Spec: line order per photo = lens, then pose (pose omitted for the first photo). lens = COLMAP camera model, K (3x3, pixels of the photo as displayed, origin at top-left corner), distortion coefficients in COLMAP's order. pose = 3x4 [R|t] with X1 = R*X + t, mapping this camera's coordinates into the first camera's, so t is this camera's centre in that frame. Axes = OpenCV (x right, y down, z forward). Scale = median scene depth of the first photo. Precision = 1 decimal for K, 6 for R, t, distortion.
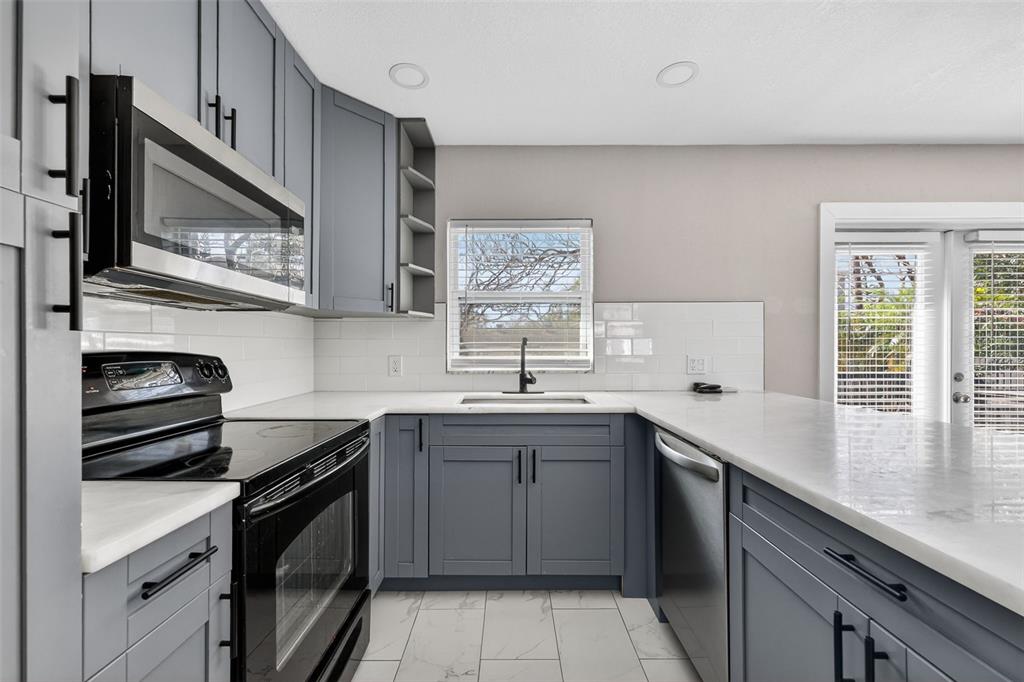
lens RADIAL K [[421.6, 0, 511.6], [0, 421.6, 346.3], [0, 0, 1]] dist [0.000270, 0.000007]
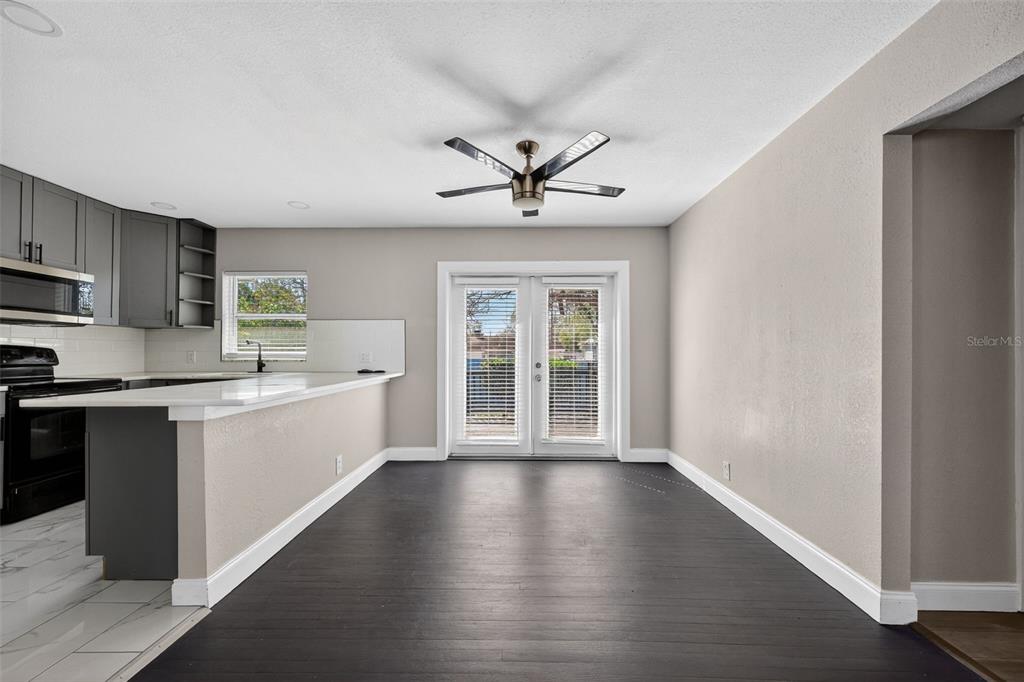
lens RADIAL K [[414.0, 0, 512.1], [0, 414.0, 352.5], [0, 0, 1]] dist [-0.001160, -0.000152]
pose [[0.999908, 0.002966, -0.013268, 1.076700], [-0.002957, 0.999995, 0.000676, 0.023667], [0.013270, -0.000637, 0.999912, -0.689935]]
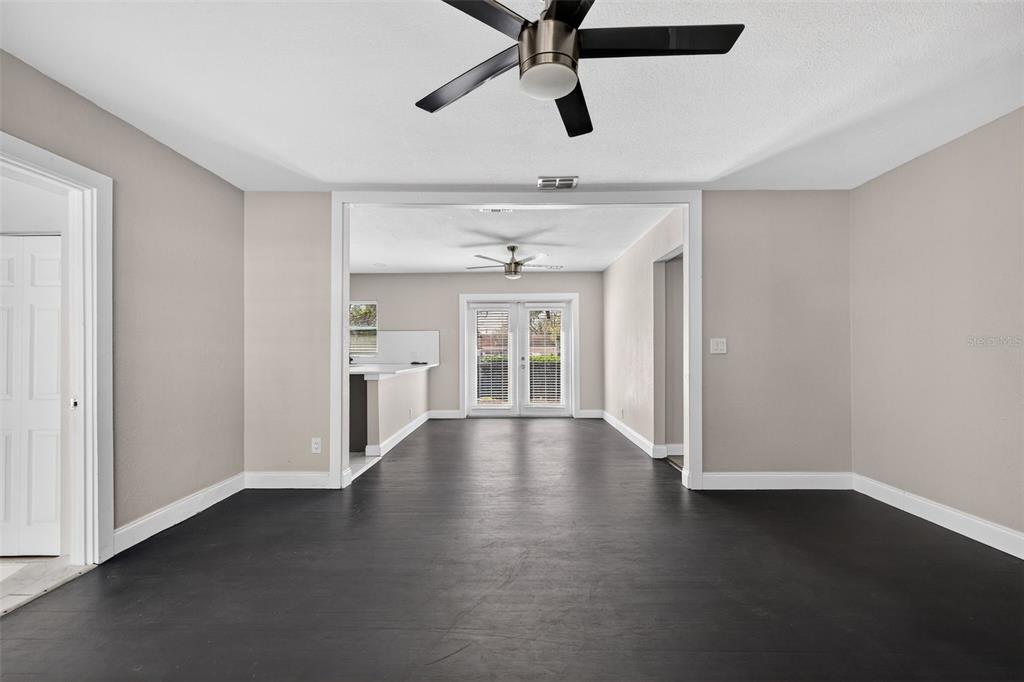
lens RADIAL K [[414.0, 0, 512.1], [0, 414.0, 352.5], [0, 0, 1]] dist [-0.001160, -0.000152]
pose [[0.999987, -0.003986, -0.003160, 1.101828], [0.004004, 0.999976, 0.005724, 0.021185], [0.003137, -0.005737, 0.999979, -1.727404]]
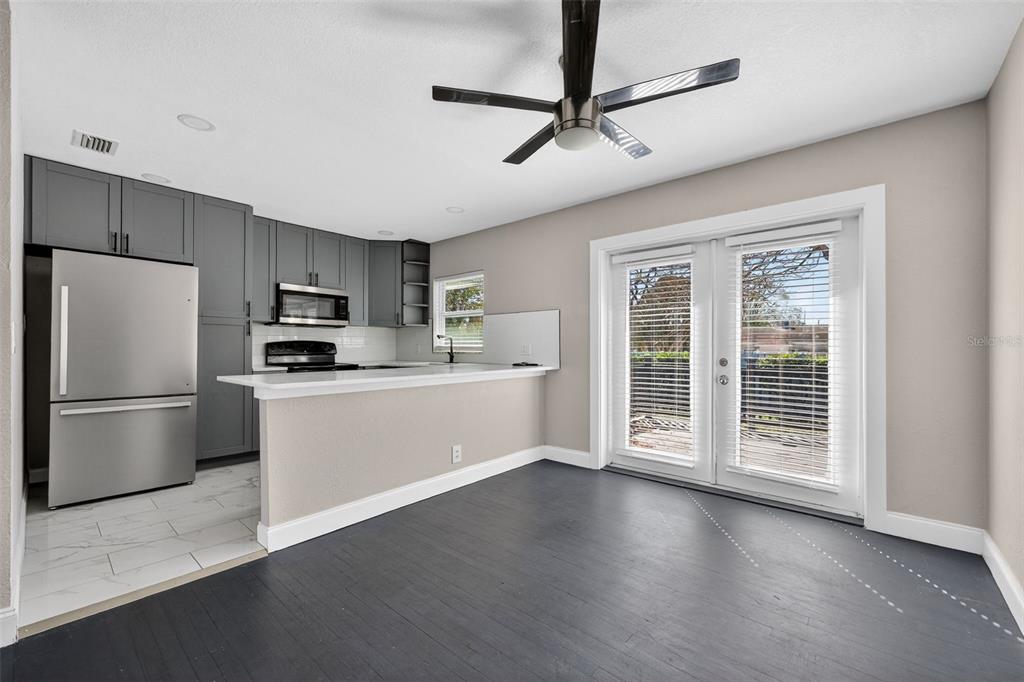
lens RADIAL K [[413.0, 0, 511.4], [0, 413.0, 346.7], [0, 0, 1]] dist [-0.004114, -0.000327]
pose [[0.752658, 0.001290, -0.658410, 1.515318], [0.000386, 0.999997, 0.002401, 0.028940], [0.658411, -0.002061, 0.752655, -0.291262]]
